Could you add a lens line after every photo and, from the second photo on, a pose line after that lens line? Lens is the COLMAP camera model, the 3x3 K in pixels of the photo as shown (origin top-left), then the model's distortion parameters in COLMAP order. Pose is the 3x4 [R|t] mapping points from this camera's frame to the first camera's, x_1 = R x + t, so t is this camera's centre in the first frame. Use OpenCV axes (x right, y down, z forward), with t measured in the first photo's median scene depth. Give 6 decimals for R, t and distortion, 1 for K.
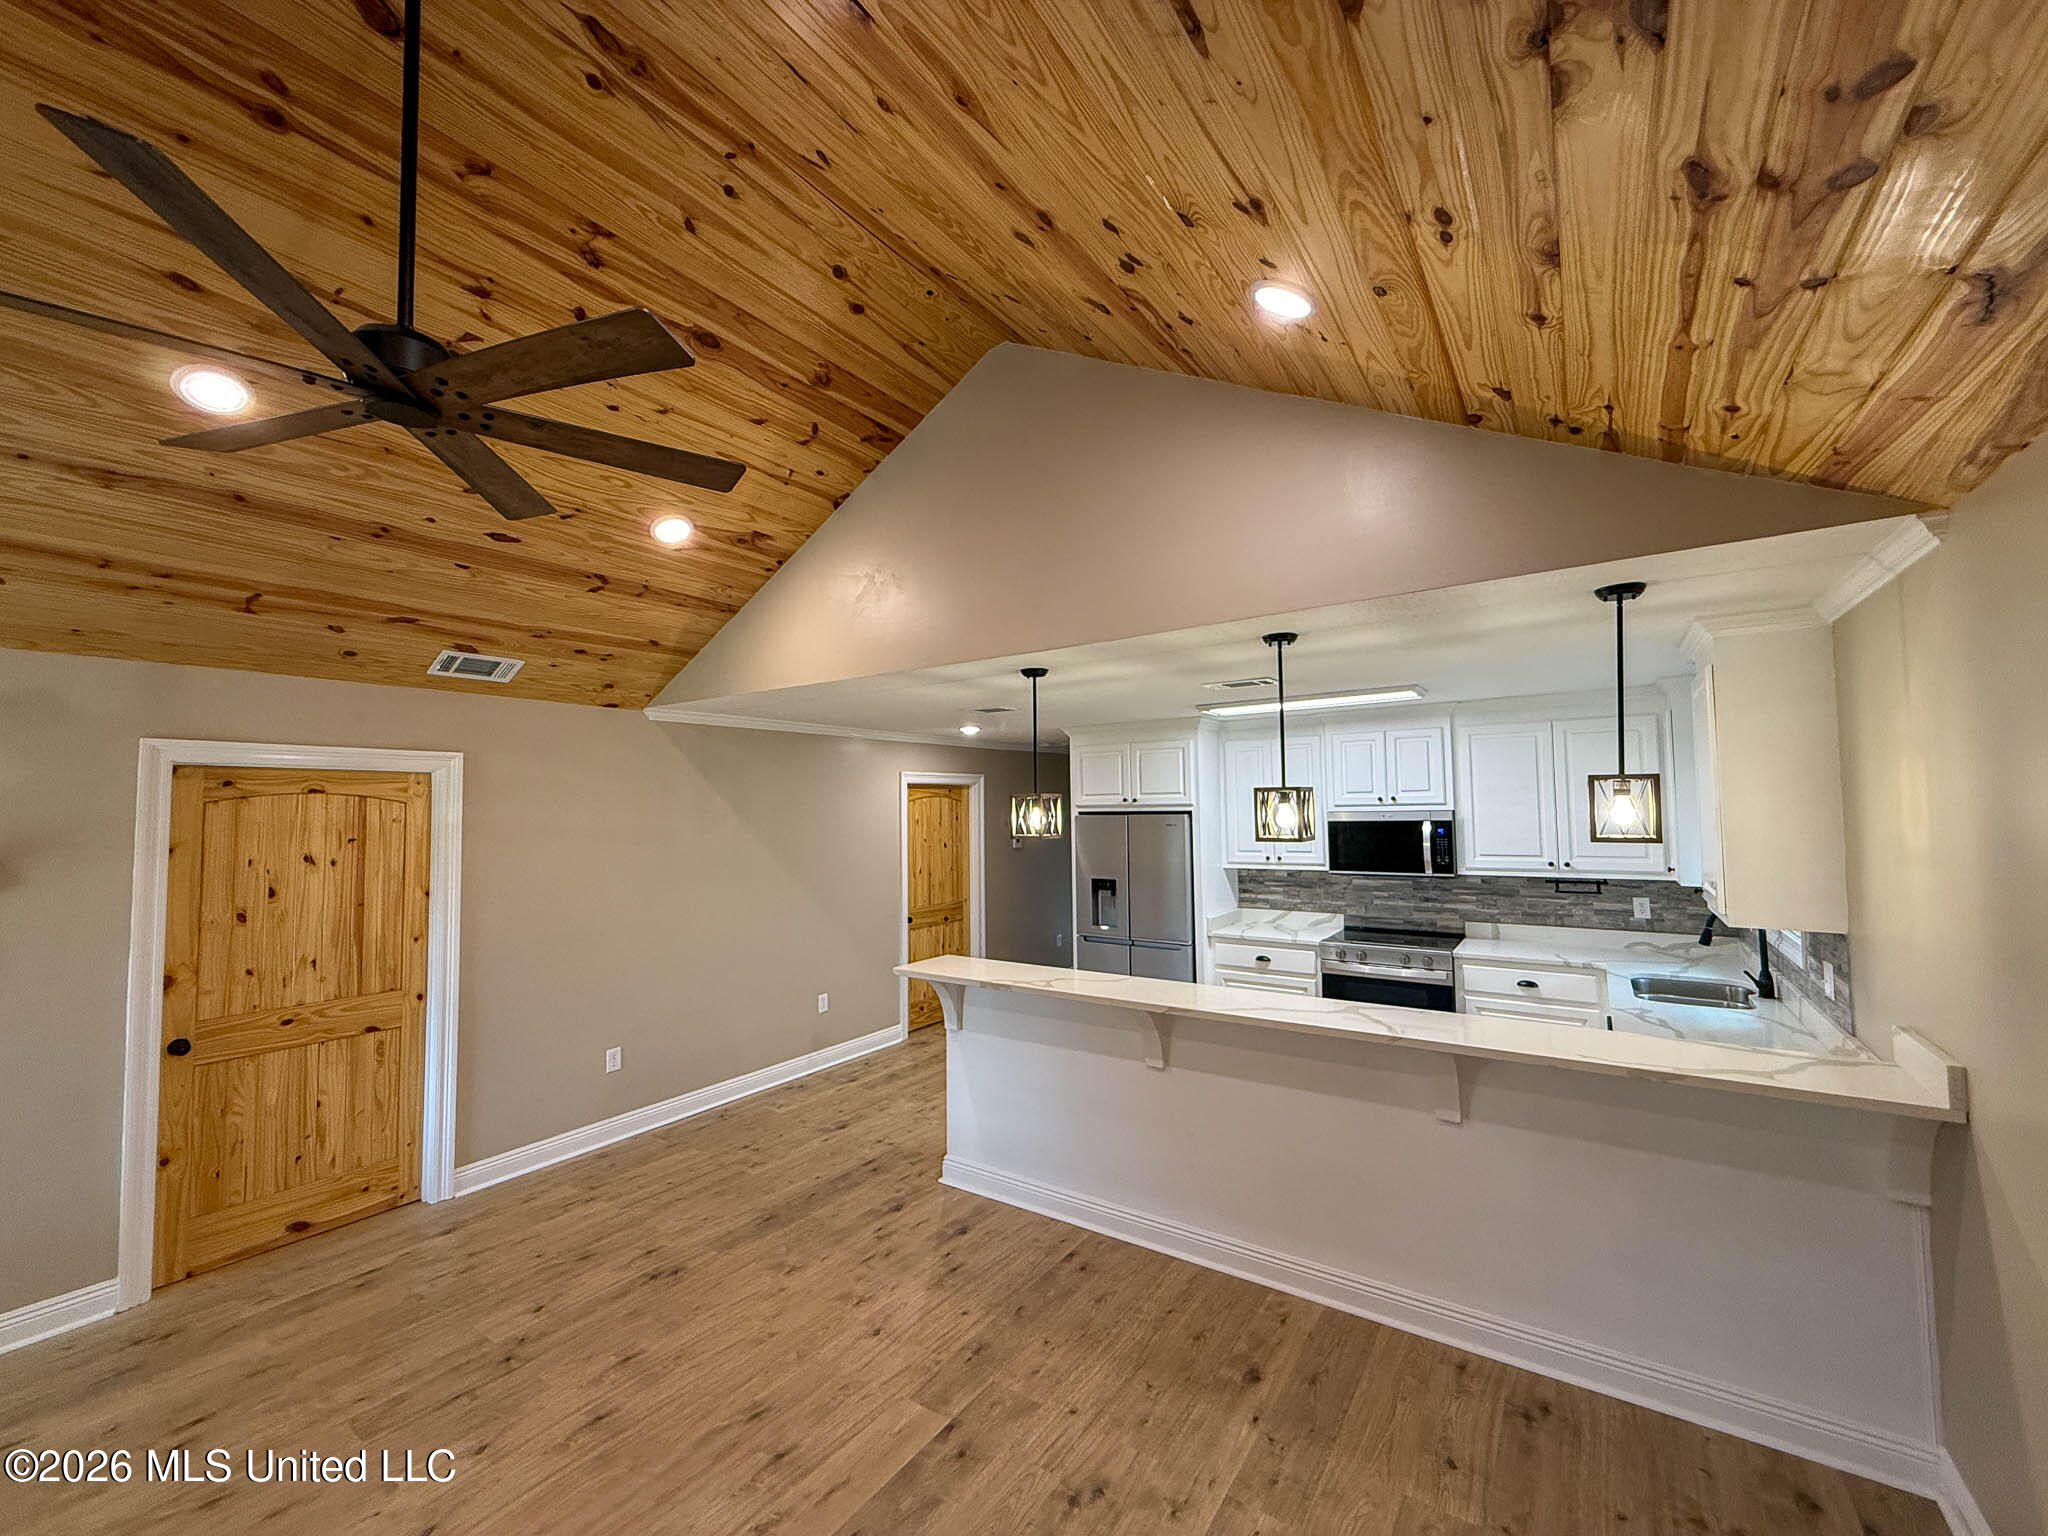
lens RADIAL K [[817.9, 0, 1018.7], [0, 817.9, 764.7], [0, 0, 1]] dist [0.000665, -0.000119]
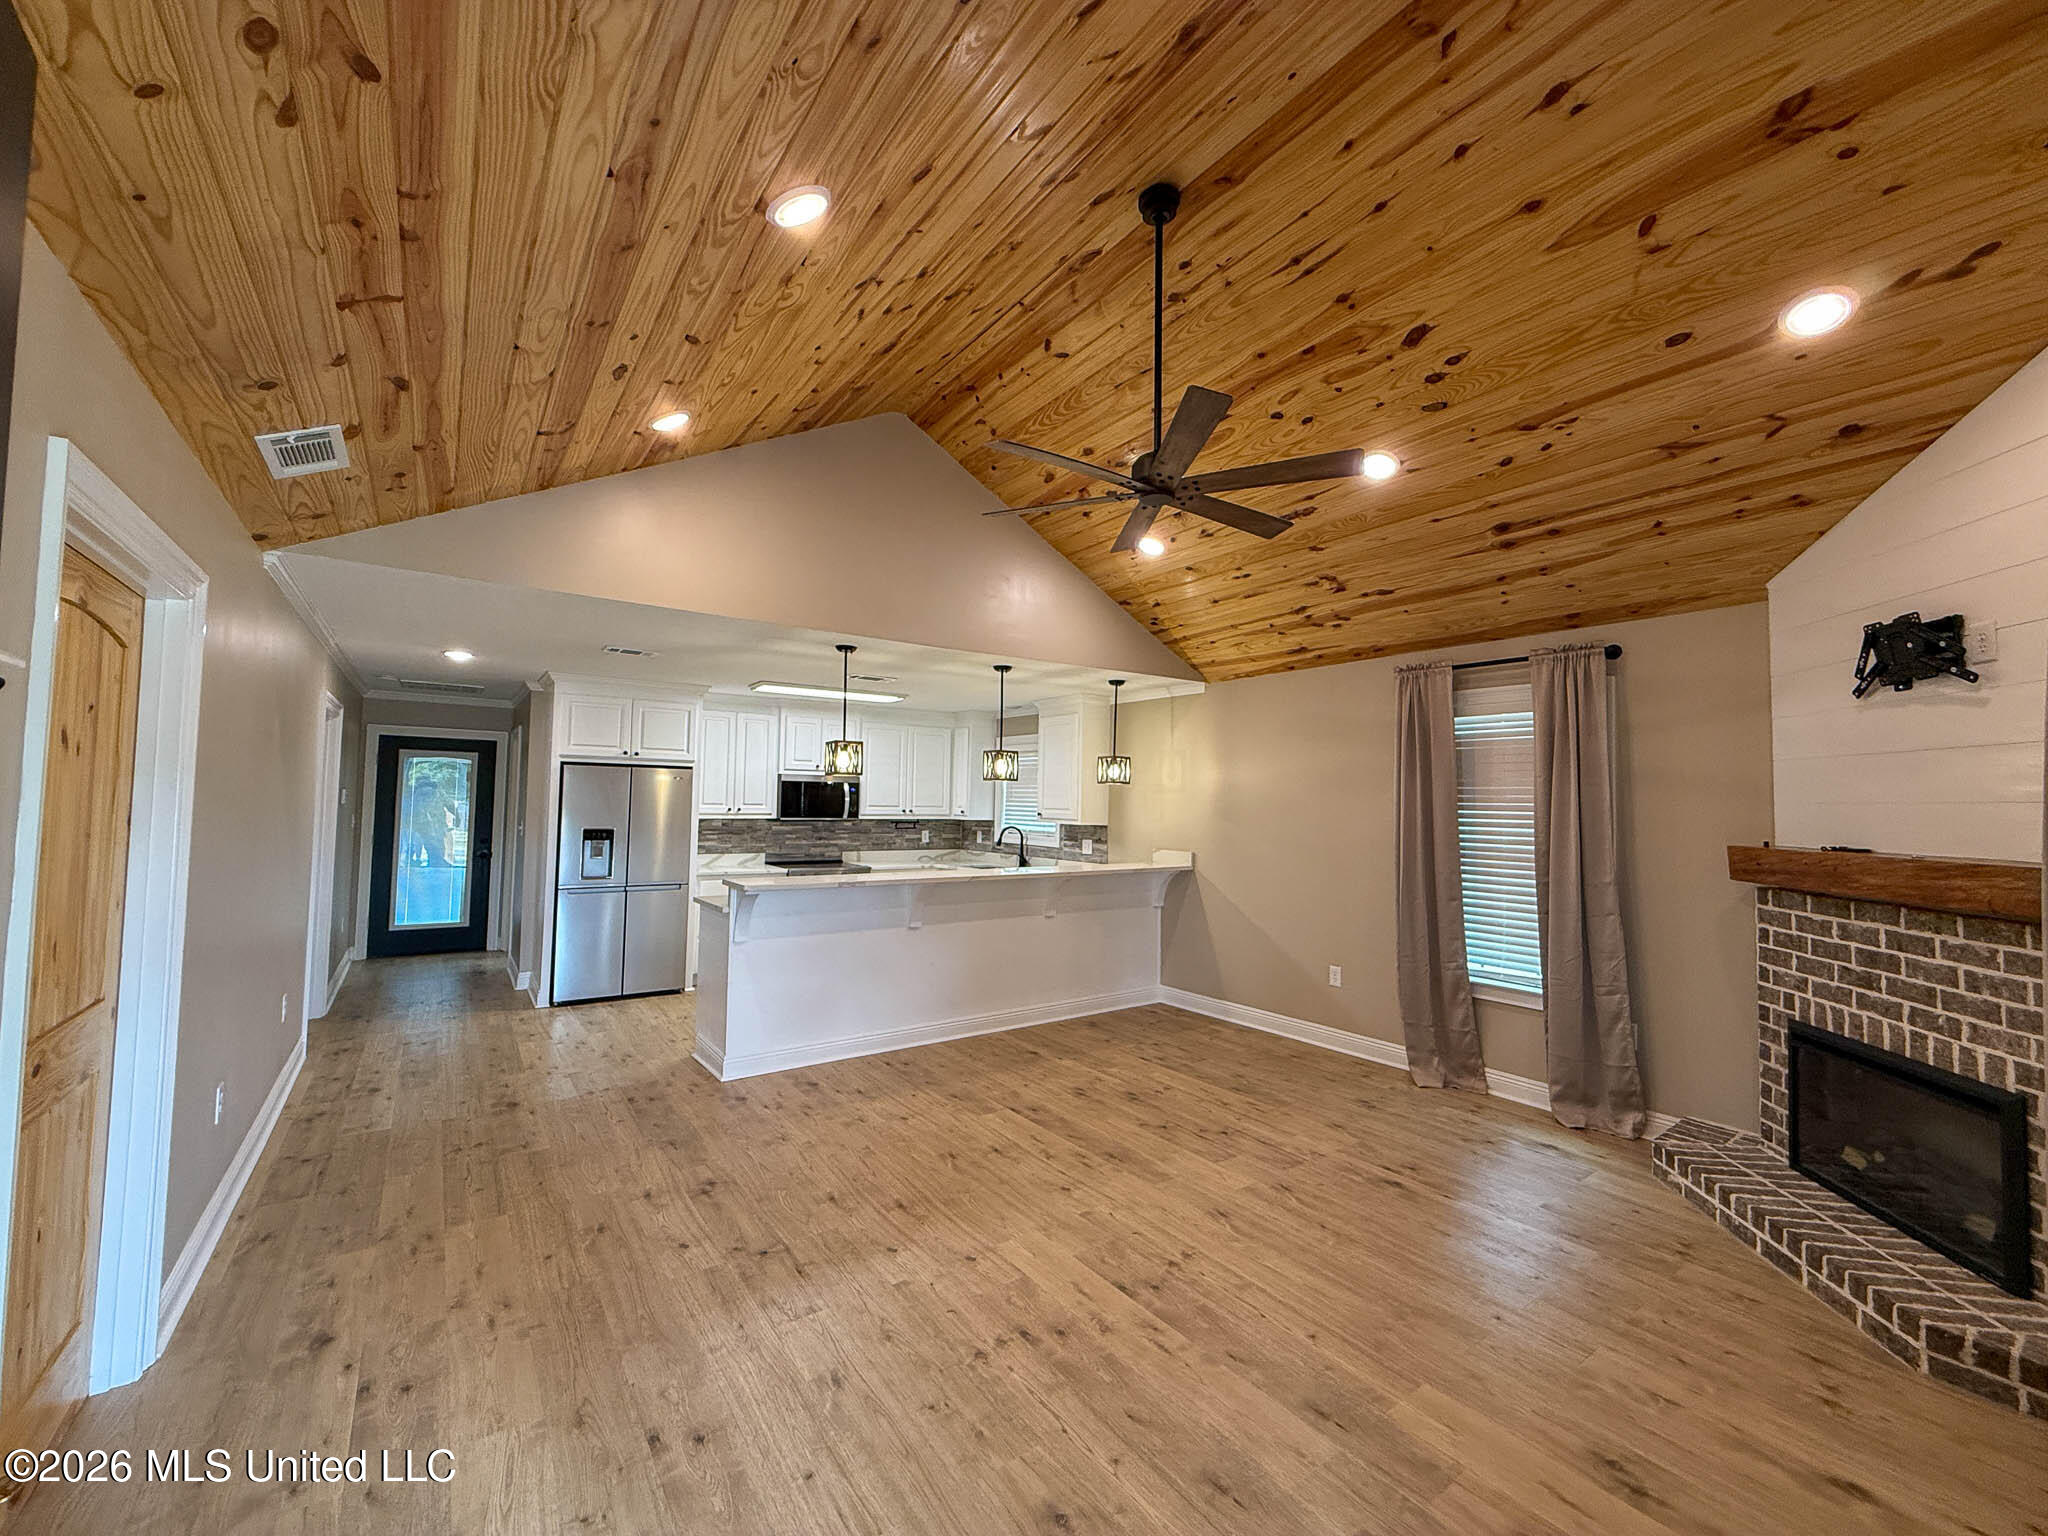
lens RADIAL K [[817.9, 0, 1018.2], [0, 817.9, 762.5], [0, 0, 1]] dist [0.000665, -0.000119]
pose [[0.336543, 0.067923, 0.939215, -0.888378], [-0.073229, 0.996263, -0.045809, 0.087224], [-0.938817, -0.053362, 0.340259, 0.232269]]
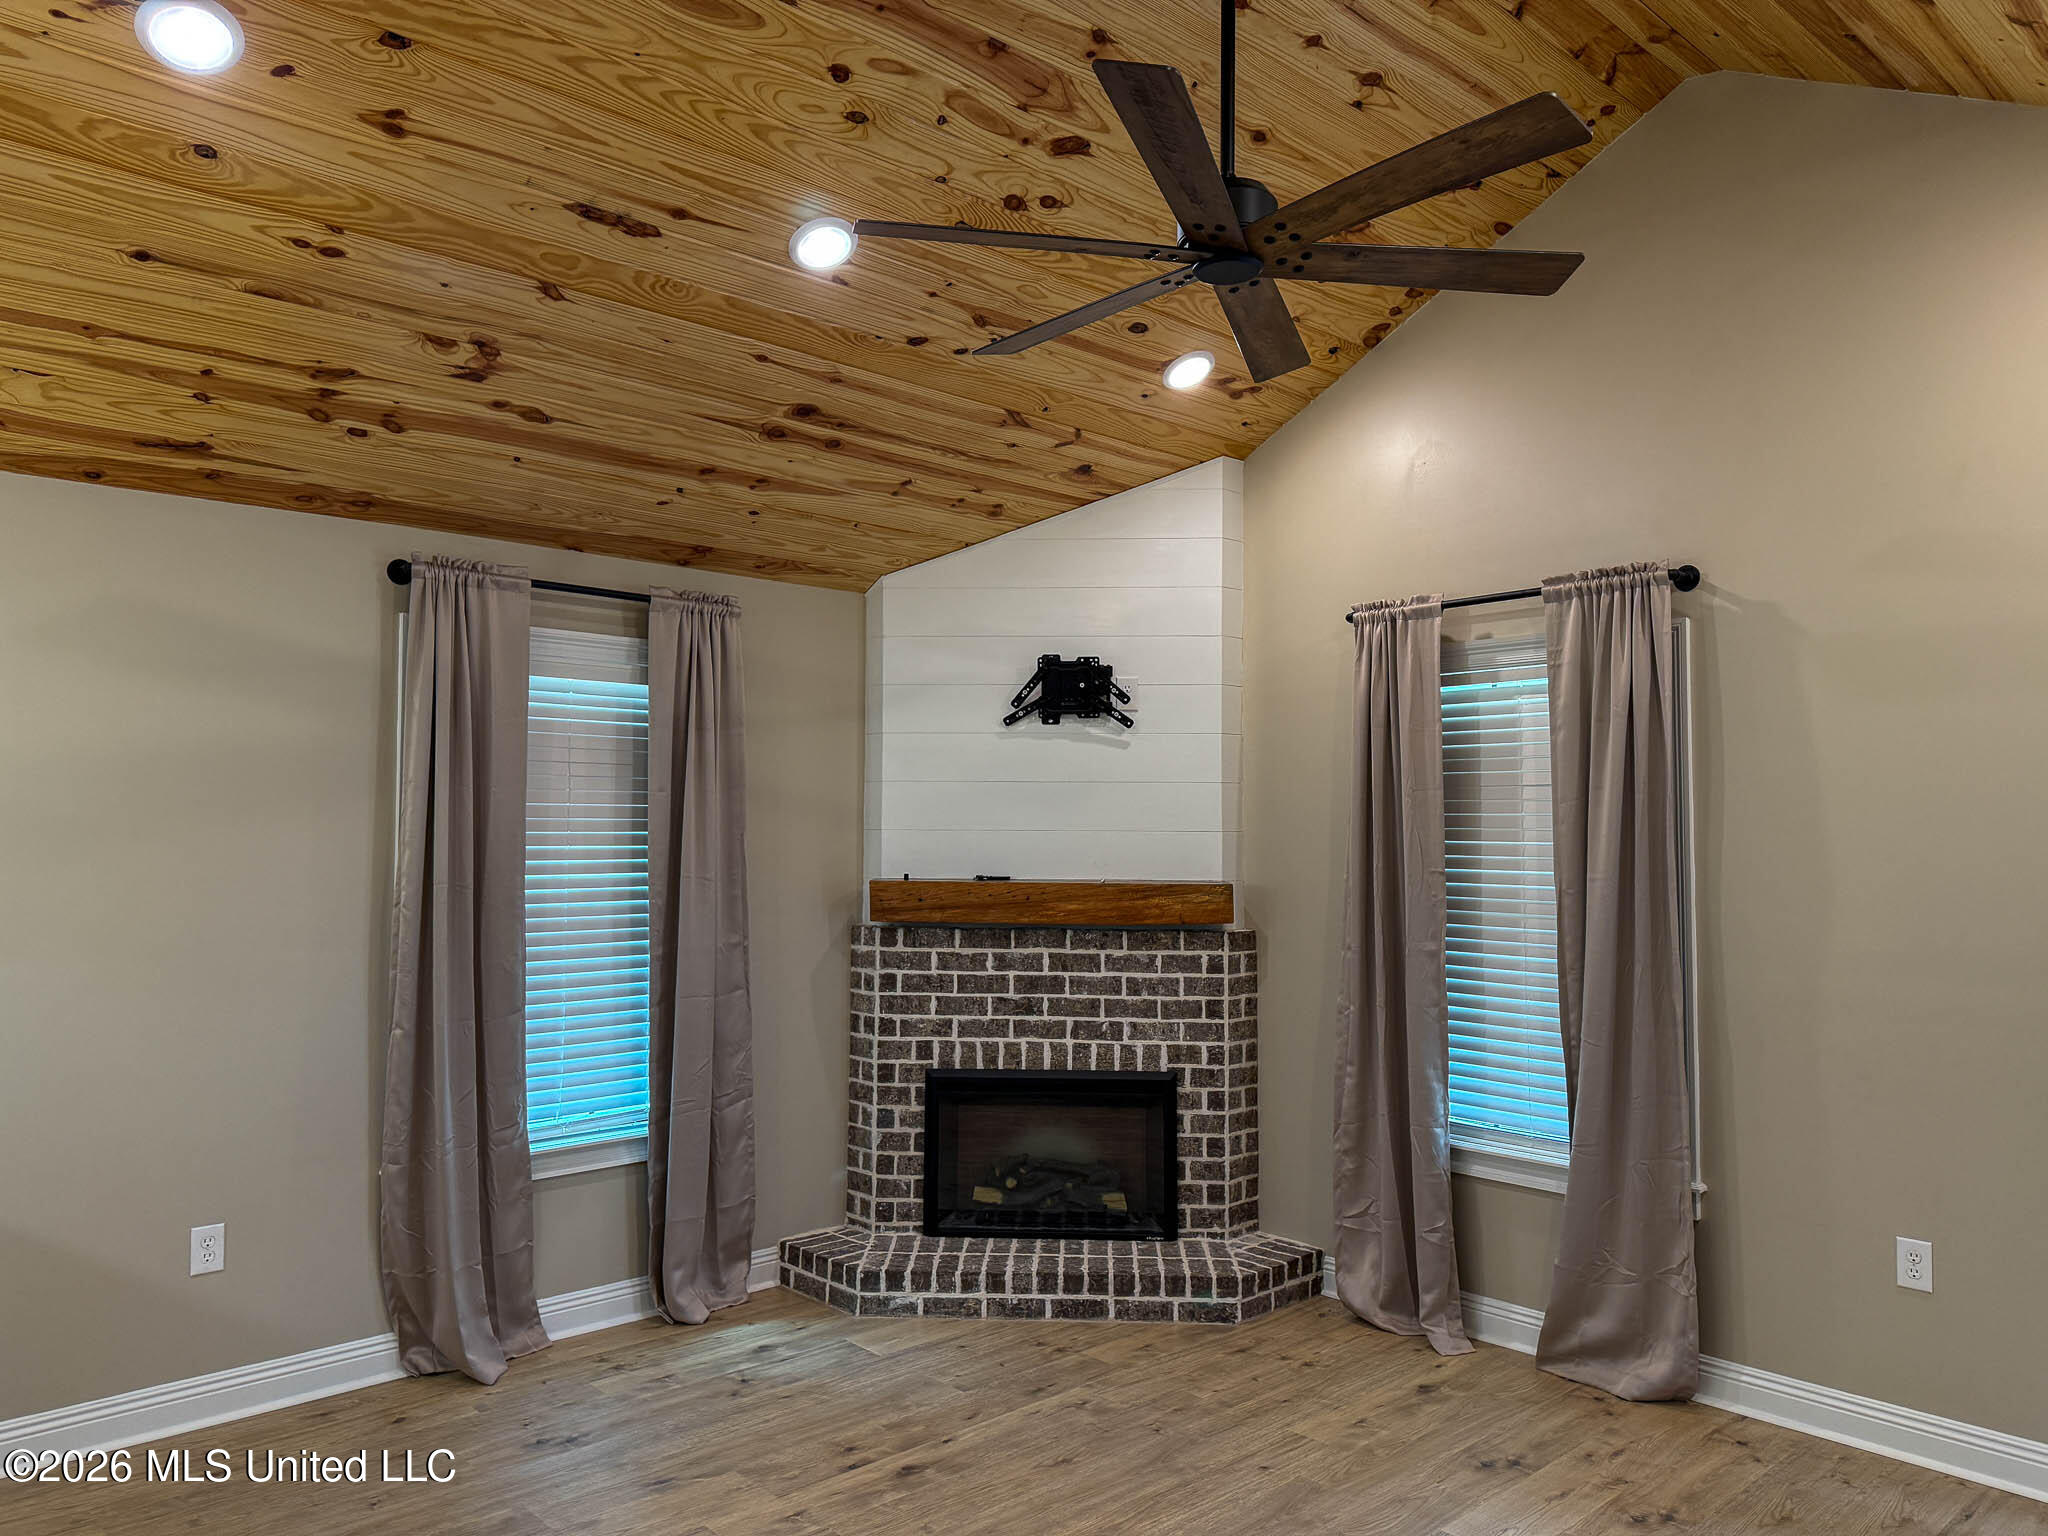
lens RADIAL K [[1428.0, 0, 1014.5], [0, 1428.0, 759.2], [0, 0, 1]] dist [0.071353, -0.023635]
pose [[-0.974635, 0.022983, 0.222617, -0.311836], [-0.001692, 0.993928, -0.110021, 0.108908], [-0.223794, -0.107607, -0.968678, 0.918520]]
